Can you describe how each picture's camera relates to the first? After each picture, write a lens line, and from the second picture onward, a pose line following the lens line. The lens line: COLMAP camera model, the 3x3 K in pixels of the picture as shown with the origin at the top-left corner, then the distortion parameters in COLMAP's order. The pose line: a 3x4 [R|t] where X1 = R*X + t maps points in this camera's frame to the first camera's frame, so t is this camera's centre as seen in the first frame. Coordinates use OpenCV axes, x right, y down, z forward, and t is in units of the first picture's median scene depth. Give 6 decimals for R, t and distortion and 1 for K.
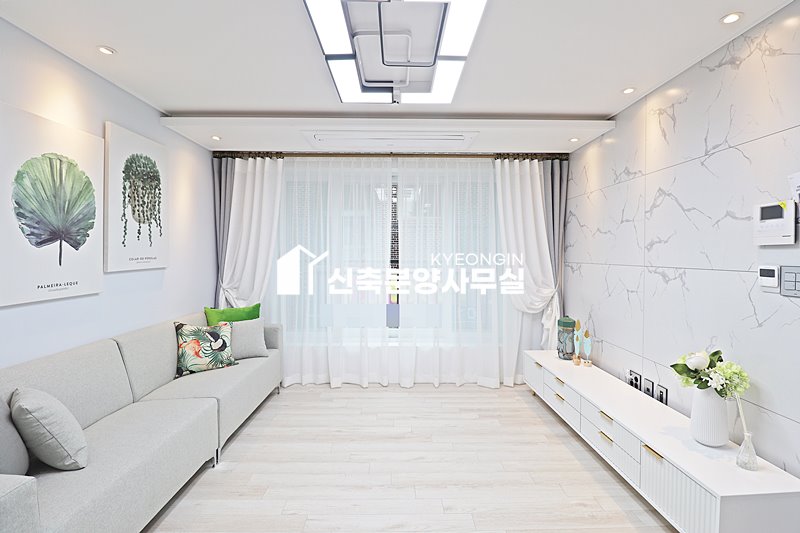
lens RADIAL K [[373.8, 0, 400.8], [0, 373.8, 261.8], [0, 0, 1]] dist [0.001593, -0.014017]
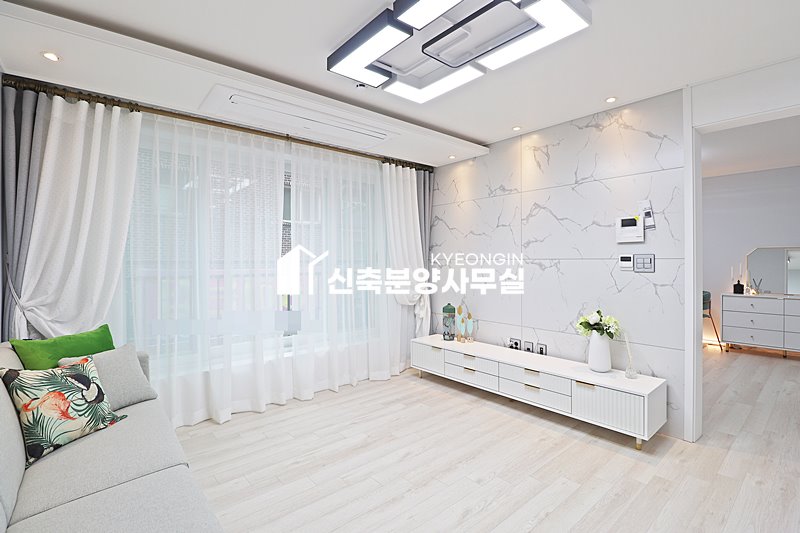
lens RADIAL K [[373.8, 0, 400.8], [0, 373.8, 261.8], [0, 0, 1]] dist [0.001593, -0.014017]
pose [[0.768841, -0.009676, 0.639366, -0.534368], [0.019750, 0.999768, -0.008620, 0.023240], [-0.639134, 0.019255, 0.768854, 0.221638]]
